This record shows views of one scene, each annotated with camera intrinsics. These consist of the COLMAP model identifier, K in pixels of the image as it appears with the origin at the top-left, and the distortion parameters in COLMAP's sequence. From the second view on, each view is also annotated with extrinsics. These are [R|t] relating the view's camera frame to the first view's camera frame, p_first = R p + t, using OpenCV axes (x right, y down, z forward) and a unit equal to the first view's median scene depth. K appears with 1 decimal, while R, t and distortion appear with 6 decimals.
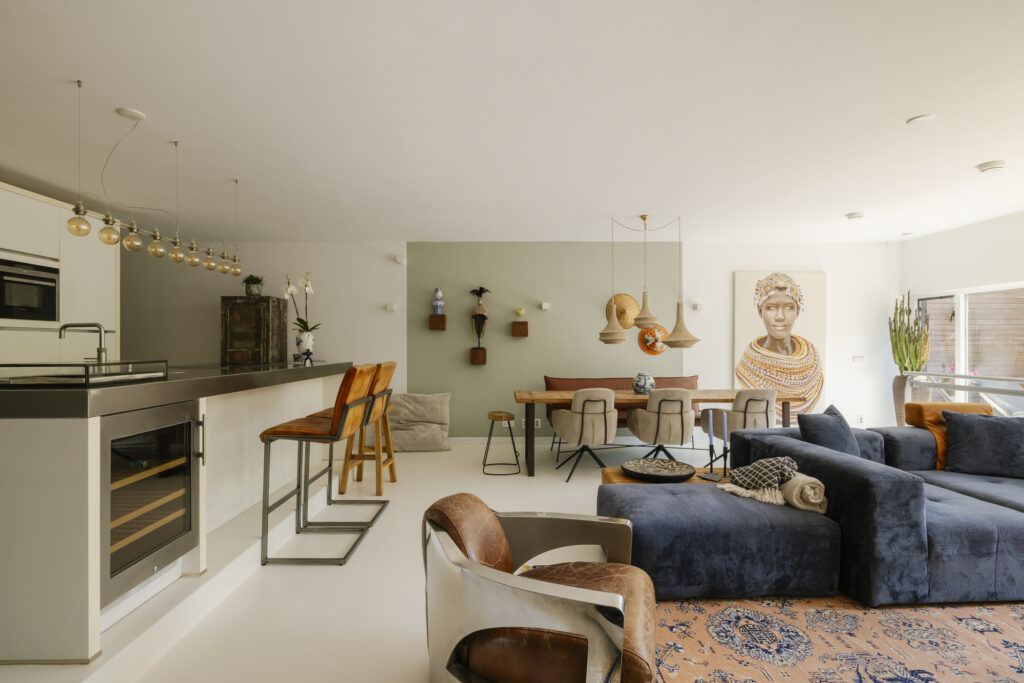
lens RADIAL K [[479.0, 0, 501.6], [0, 479.0, 343.6], [0, 0, 1]] dist [-0.001568, 0.002209]
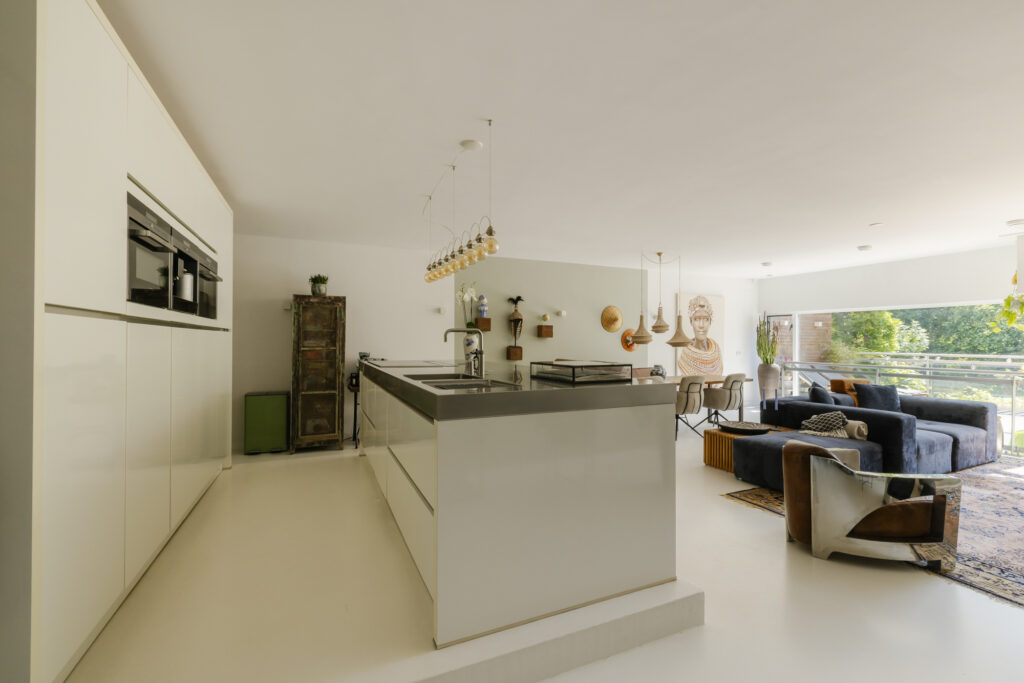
lens RADIAL K [[431.4, 0, 505.4], [0, 431.4, 335.8], [0, 0, 1]] dist [0.002541, -0.000765]
pose [[0.920565, 0.009398, 0.390475, -0.639096], [-0.005723, 0.999928, -0.010574, -0.007950], [-0.390547, 0.007499, 0.920553, 0.014750]]
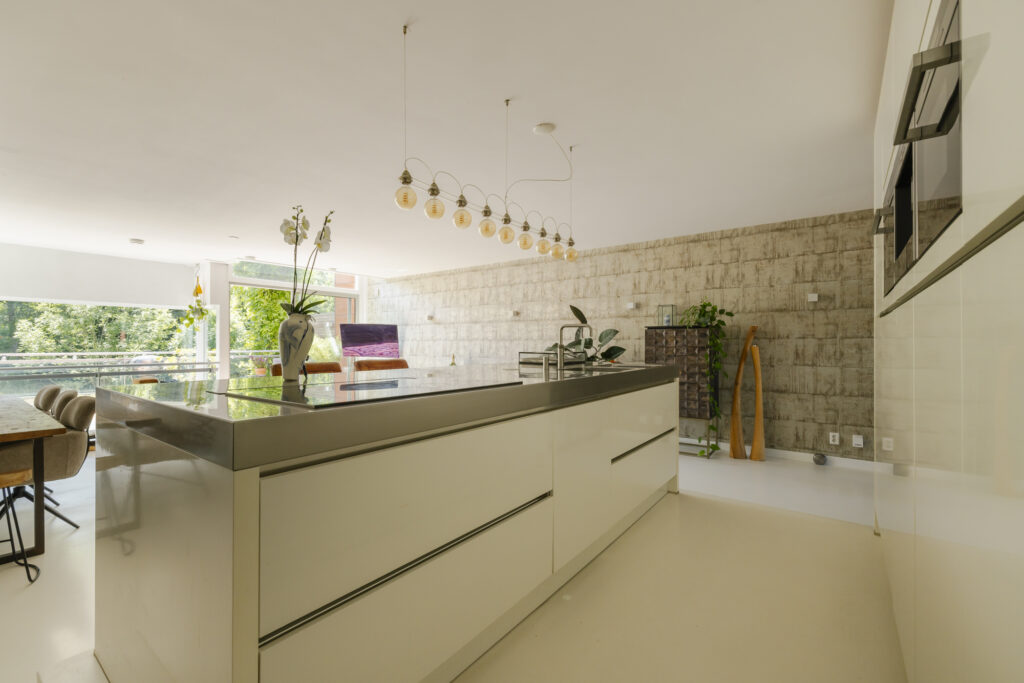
lens RADIAL K [[496.8, 0, 506.1], [0, 496.8, 345.6], [0, 0, 1]] dist [0.042551, 0.000434]
pose [[-0.769804, 0.003022, 0.638273, -0.896156], [-0.001650, 0.999976, -0.006725, 0.016422], [-0.638278, -0.006230, -0.769780, 1.190335]]
